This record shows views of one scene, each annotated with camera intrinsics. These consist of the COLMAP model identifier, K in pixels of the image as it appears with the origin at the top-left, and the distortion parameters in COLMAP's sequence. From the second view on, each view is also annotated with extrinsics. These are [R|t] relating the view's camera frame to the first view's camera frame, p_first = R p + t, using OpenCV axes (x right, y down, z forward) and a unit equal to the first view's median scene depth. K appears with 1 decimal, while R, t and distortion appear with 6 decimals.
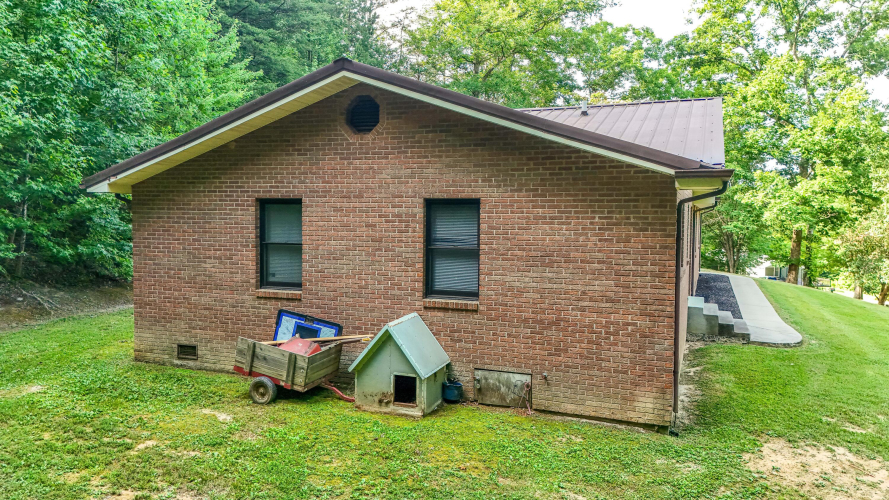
lens RADIAL K [[655.2, 0, 444.5], [0, 655.2, 250.0], [0, 0, 1]] dist [0.075146, -0.086825]
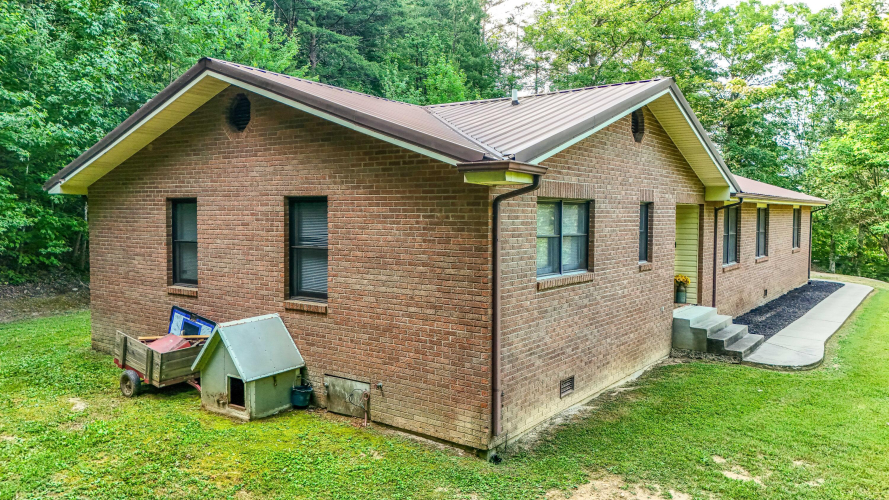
lens RADIAL K [[655.2, 0, 444.5], [0, 655.2, 250.0], [0, 0, 1]] dist [0.075146, -0.086825]
pose [[0.968321, 0.011493, -0.249445, 0.456994], [-0.011462, 0.999933, 0.001578, -0.003716], [0.249447, 0.001331, 0.968388, 0.115988]]
